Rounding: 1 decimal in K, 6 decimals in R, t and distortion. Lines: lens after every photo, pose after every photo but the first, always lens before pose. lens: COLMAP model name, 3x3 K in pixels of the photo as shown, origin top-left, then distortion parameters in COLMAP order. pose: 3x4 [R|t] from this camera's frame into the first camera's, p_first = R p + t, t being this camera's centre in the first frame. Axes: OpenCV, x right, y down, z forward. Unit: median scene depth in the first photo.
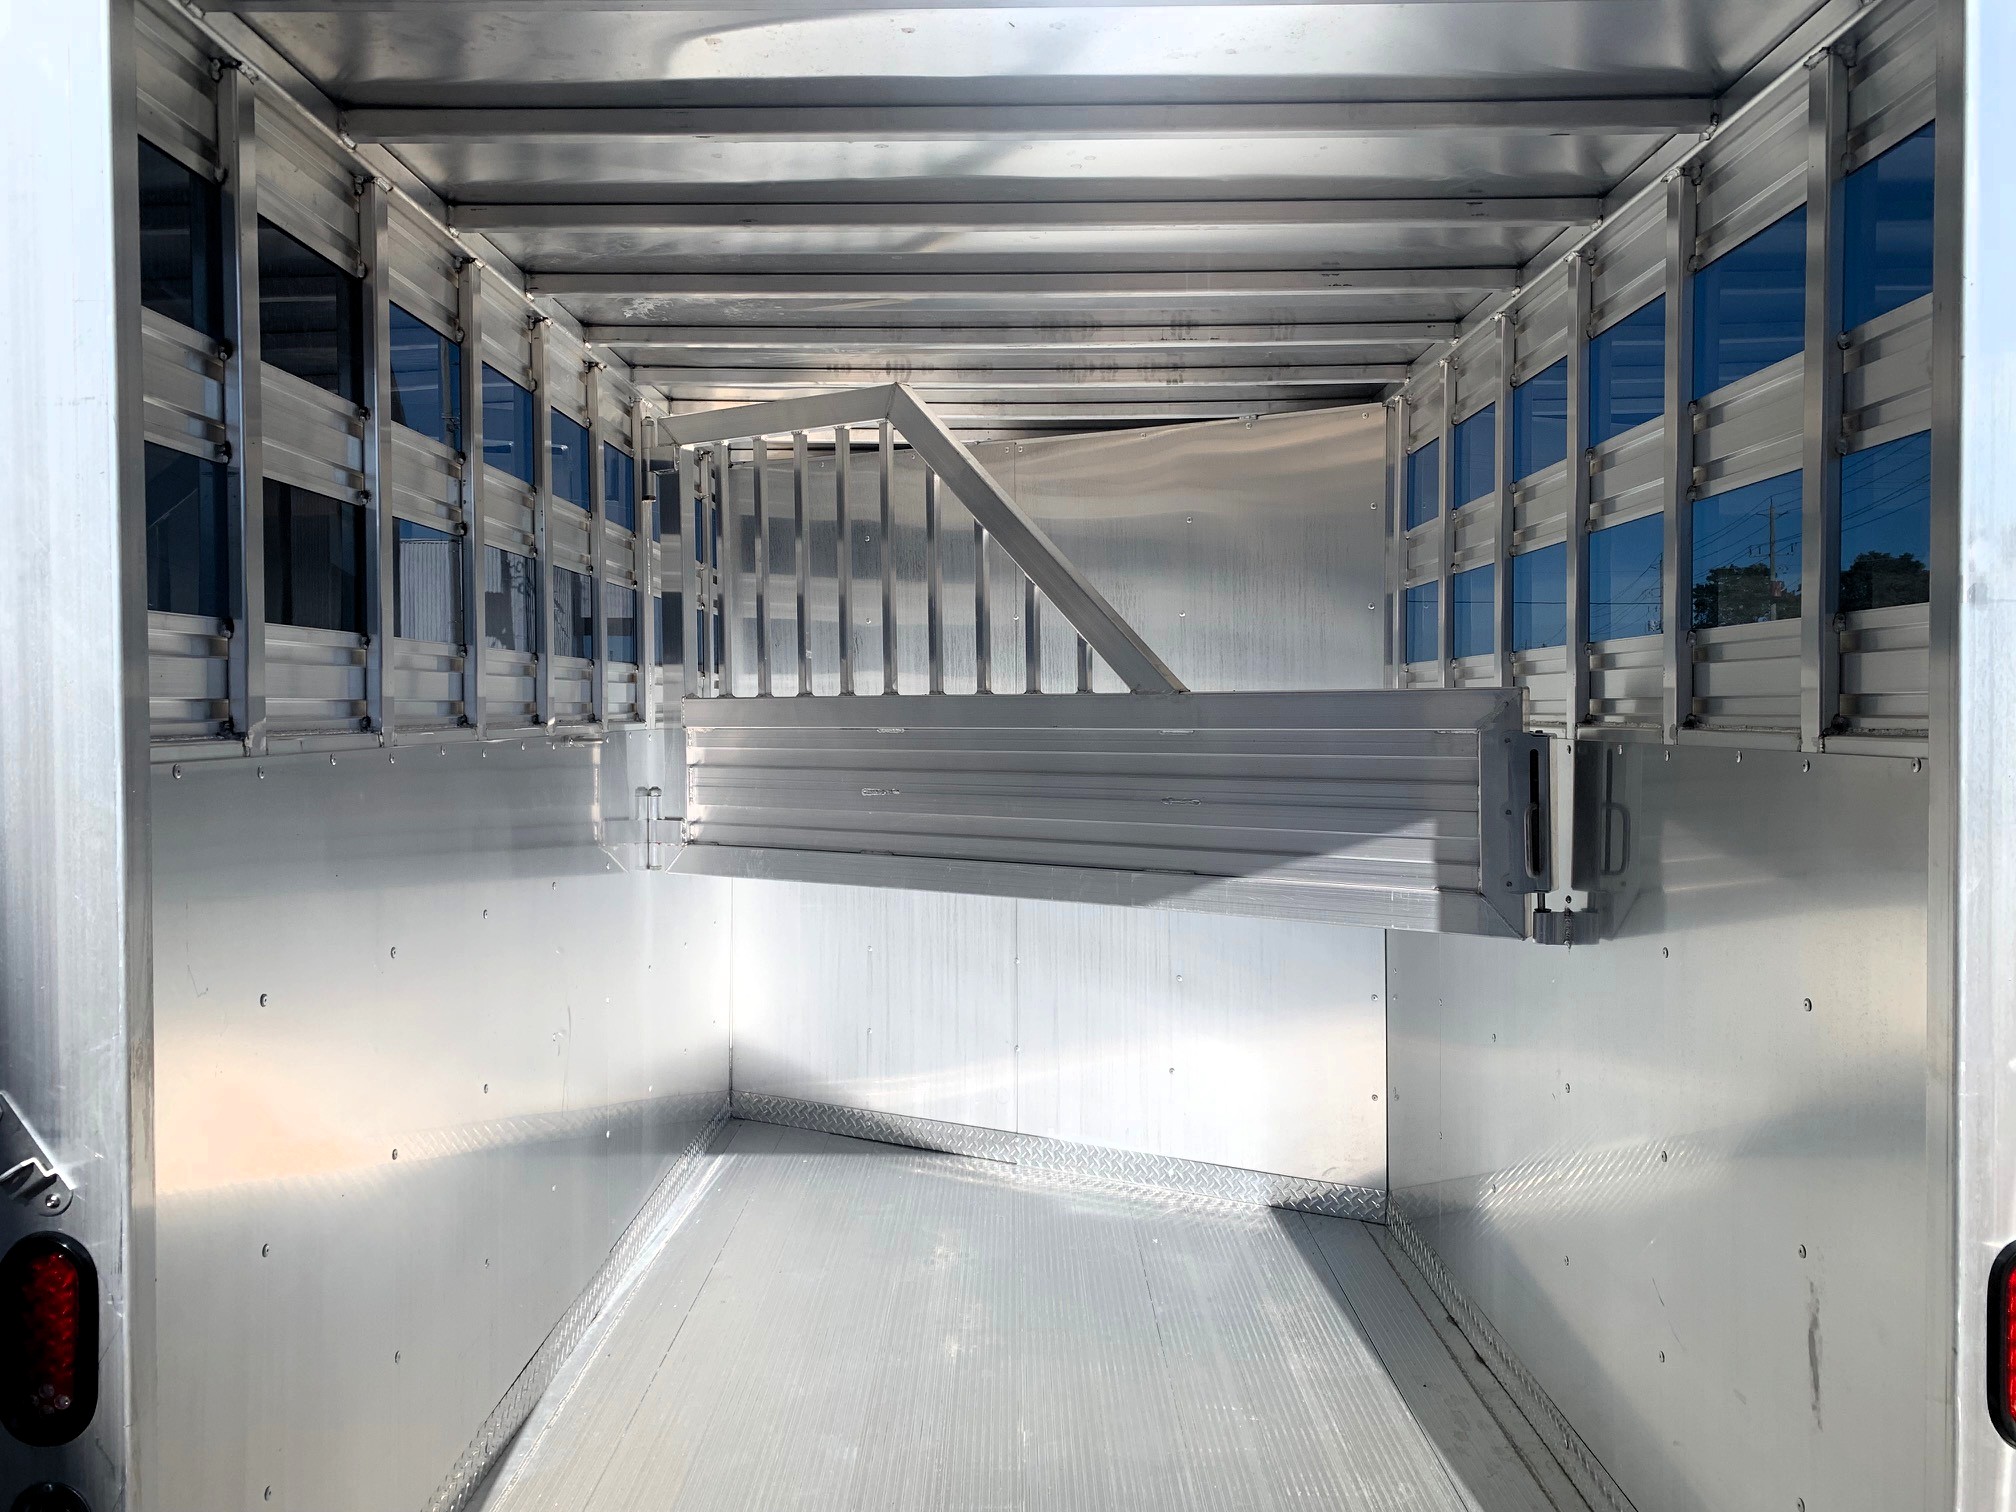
lens RADIAL K [[1560.5, 0, 942.6], [0, 1560.5, 753.3], [0, 0, 1]] dist [-0.004768, -0.004038]
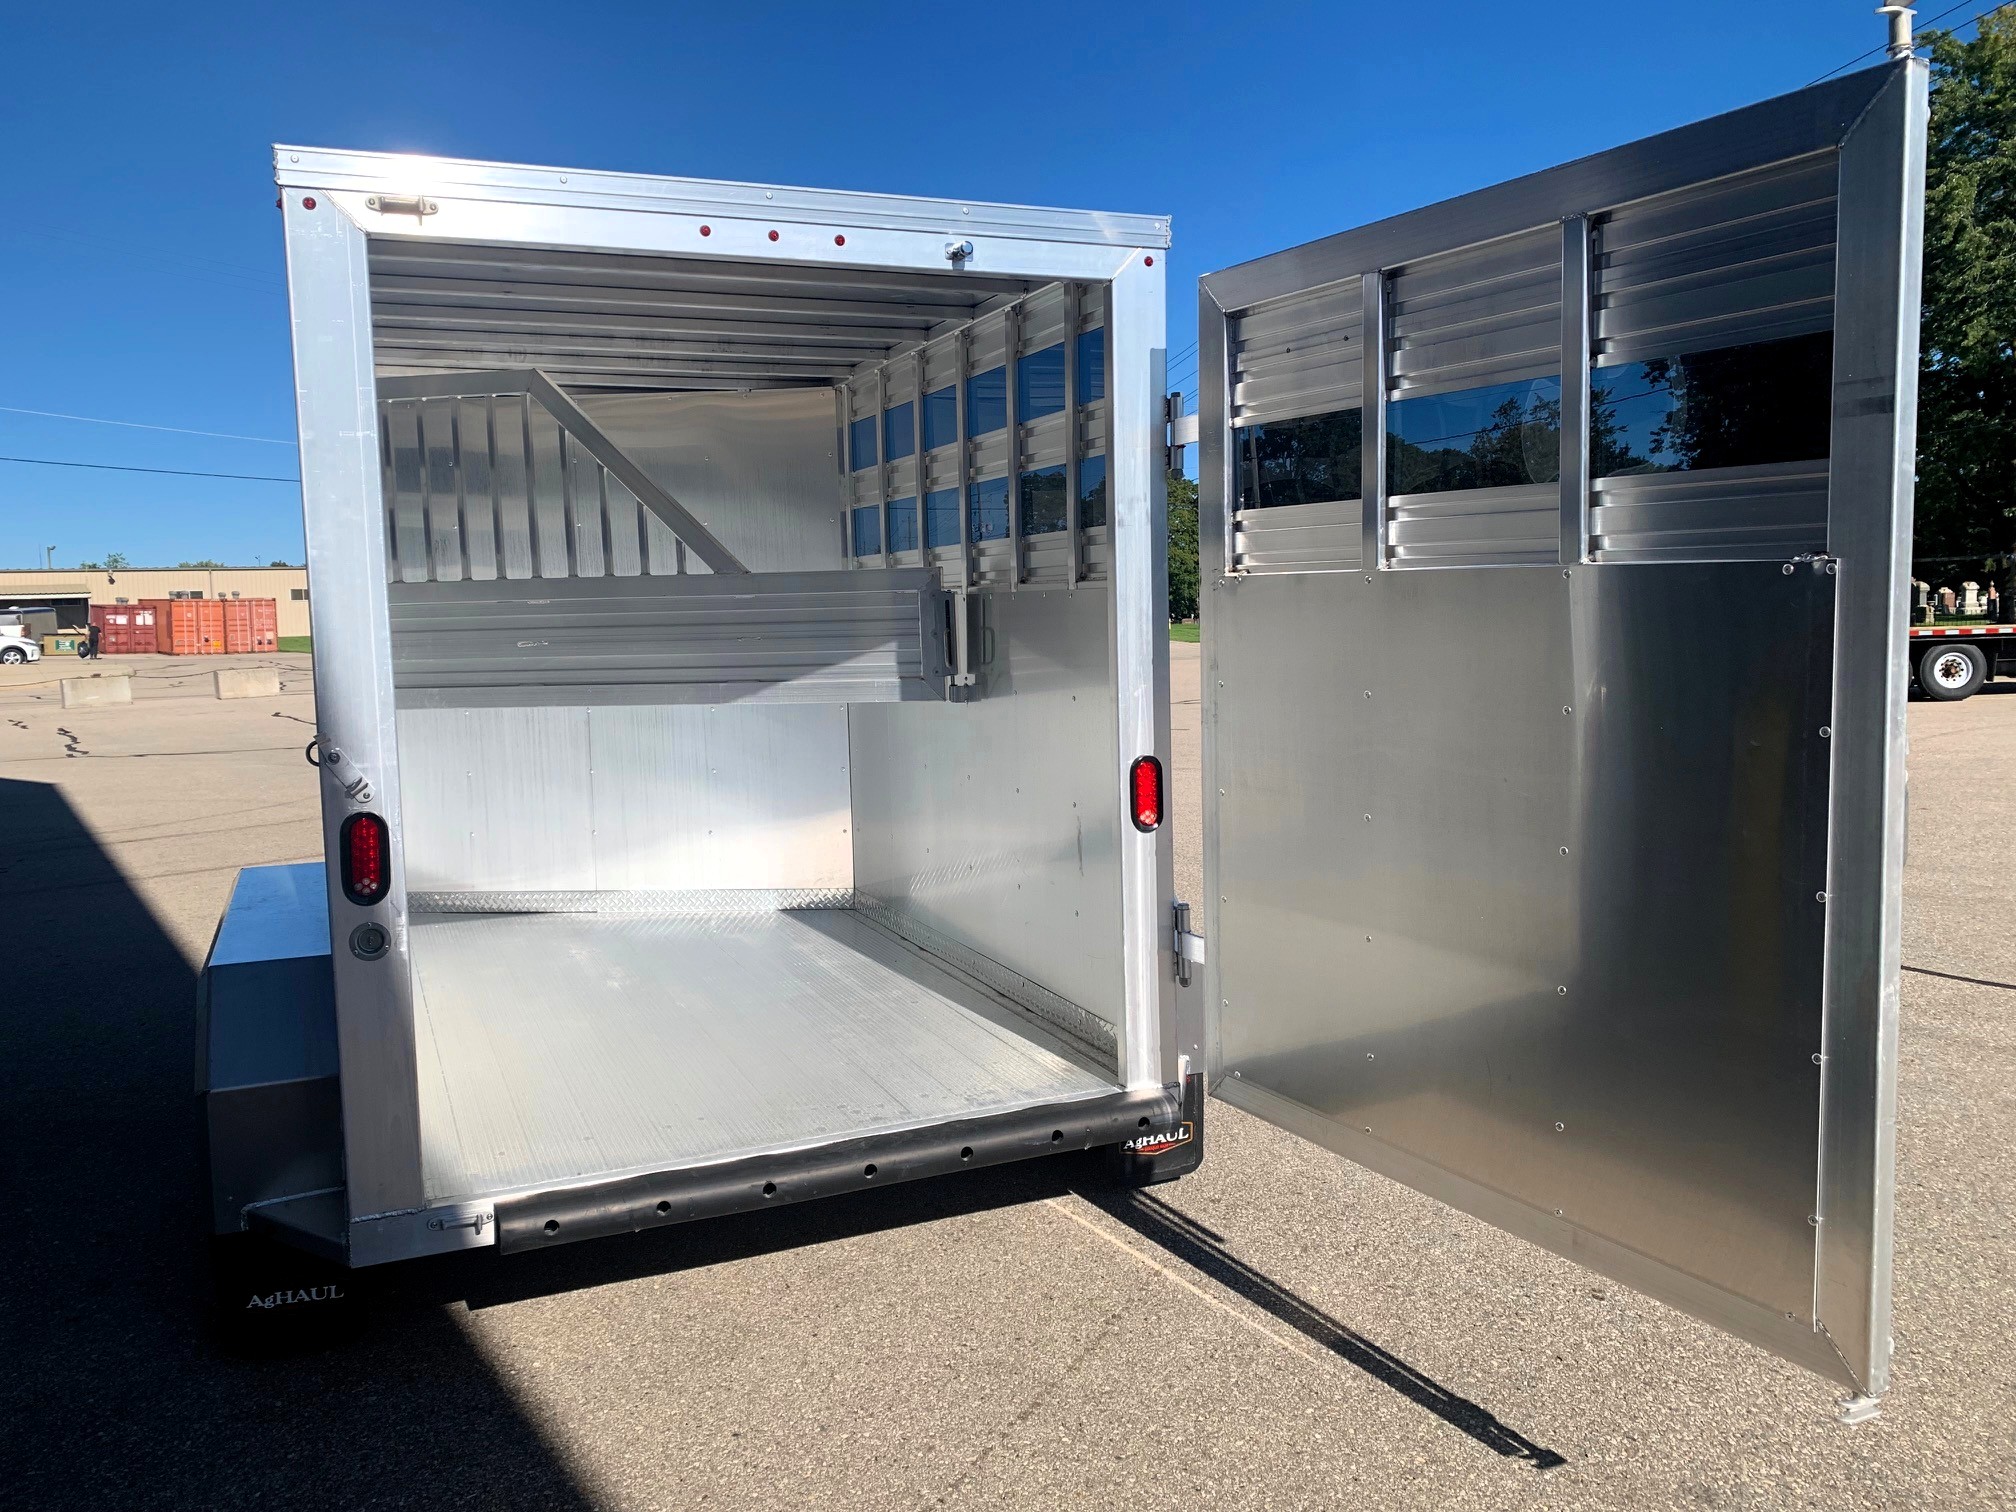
lens RADIAL K [[1571.6, 0, 1000.2], [0, 1571.6, 759.0], [0, 0, 1]] dist [0.015703, -0.009112]
pose [[0.902772, -0.056977, 0.426328, -0.342480], [0.030239, 0.997142, 0.069229, 0.053709], [-0.429055, -0.049606, 0.901915, -0.670203]]
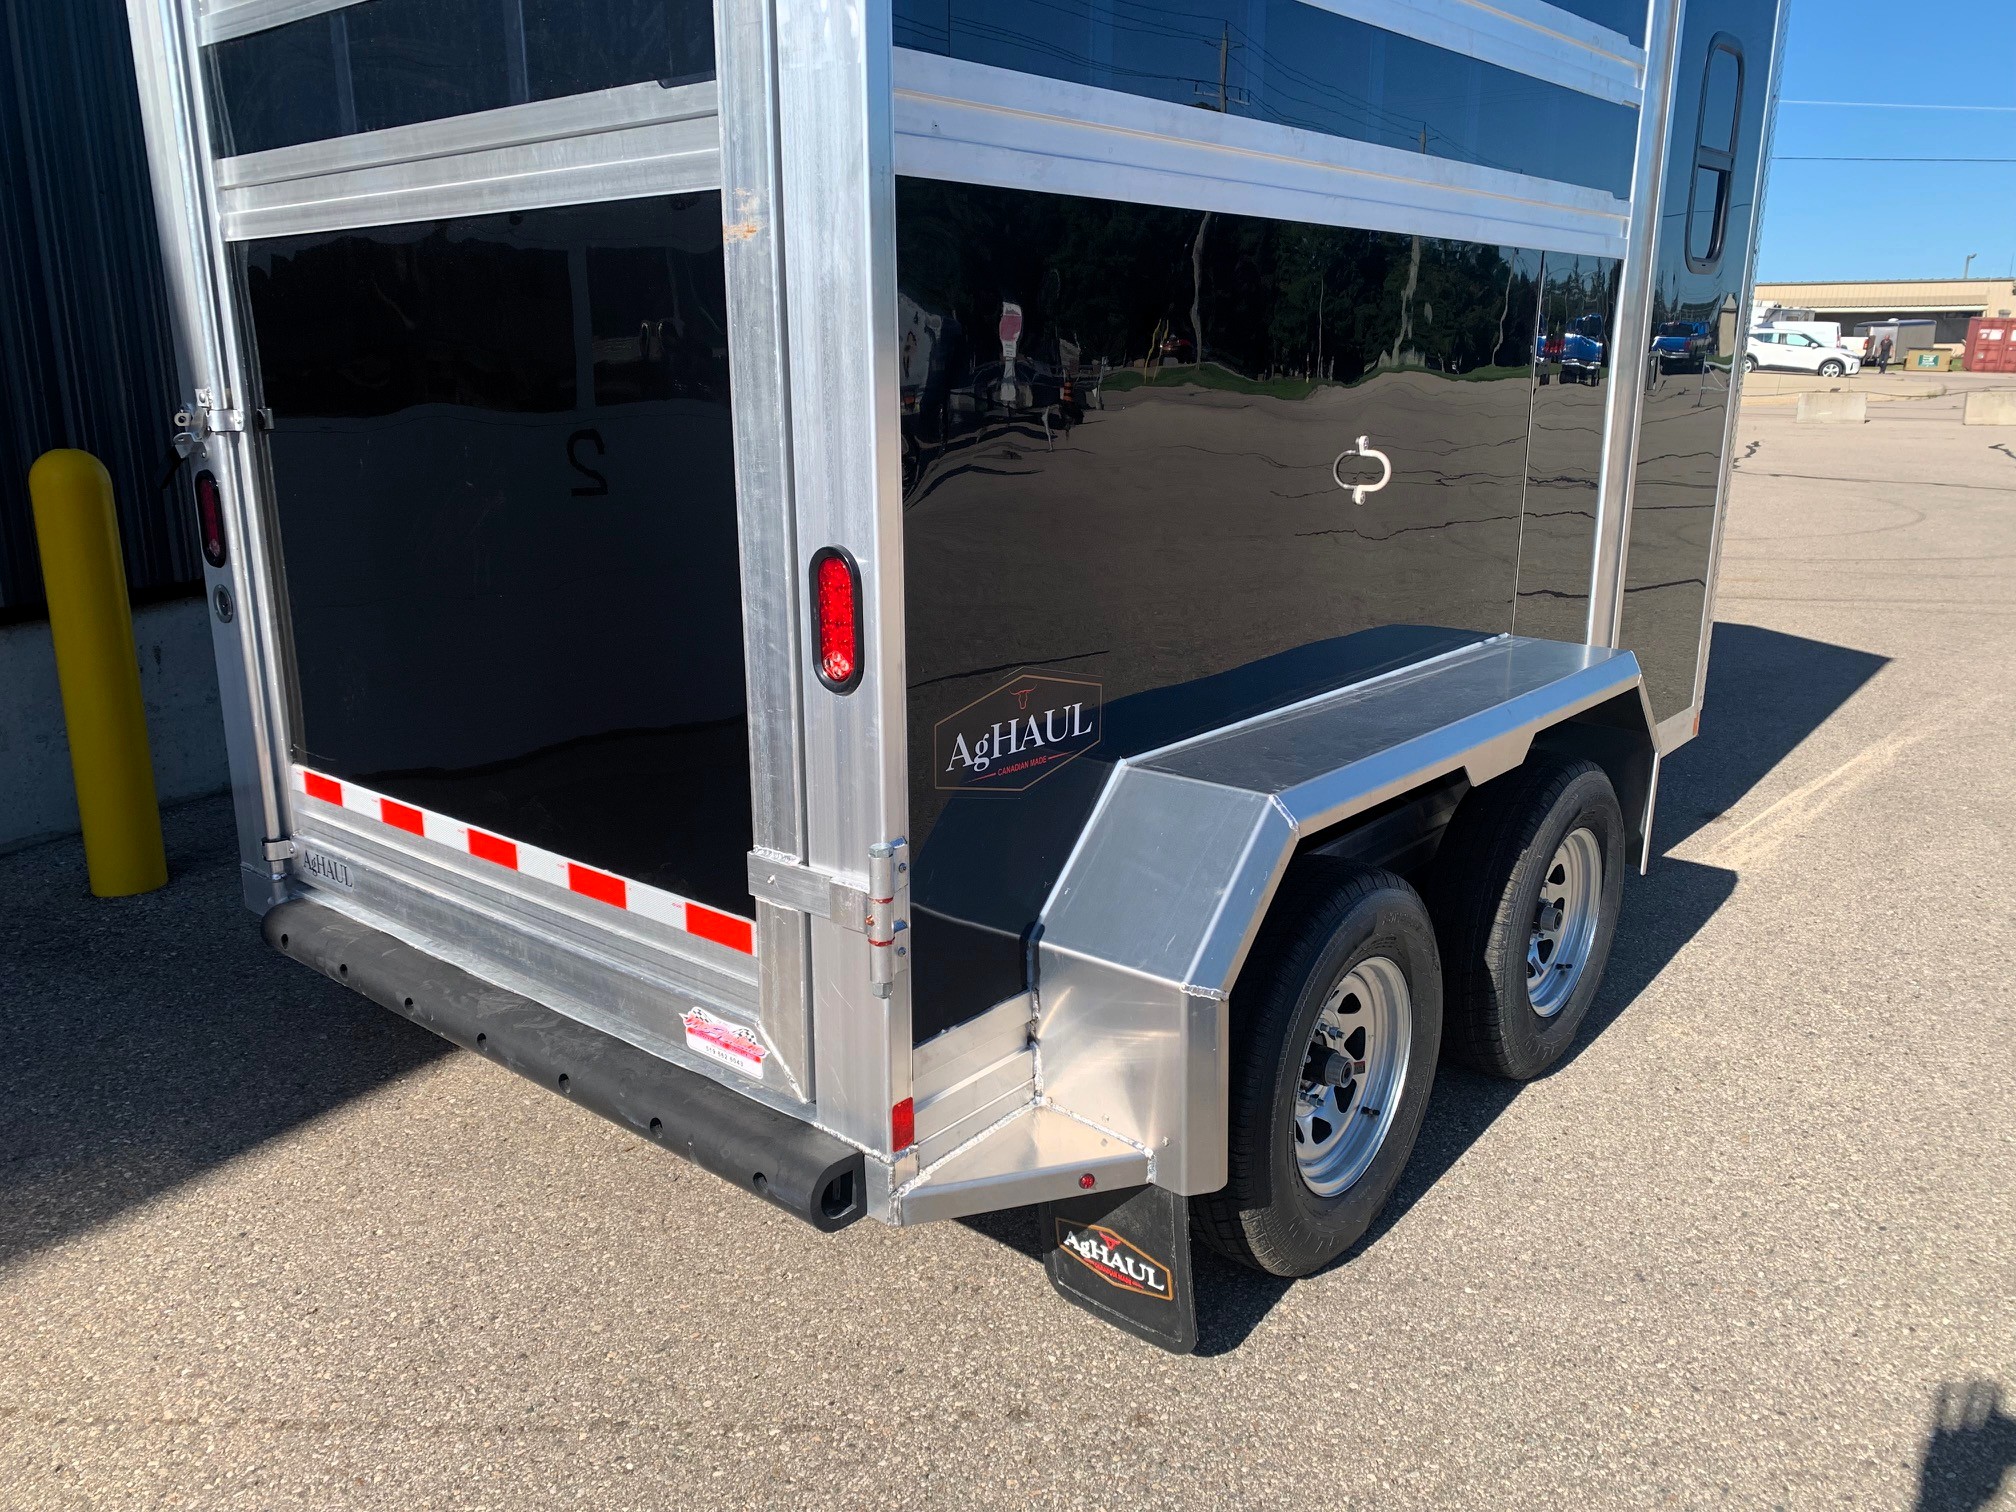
lens RADIAL K [[1571.6, 0, 1000.2], [0, 1571.6, 759.0], [0, 0, 1]] dist [0.015703, -0.009112]
pose [[0.794377, 0.165483, -0.584449, 0.770142], [-0.026829, 0.970794, 0.238408, 0.071609], [0.606832, -0.173706, 0.775617, -0.050419]]
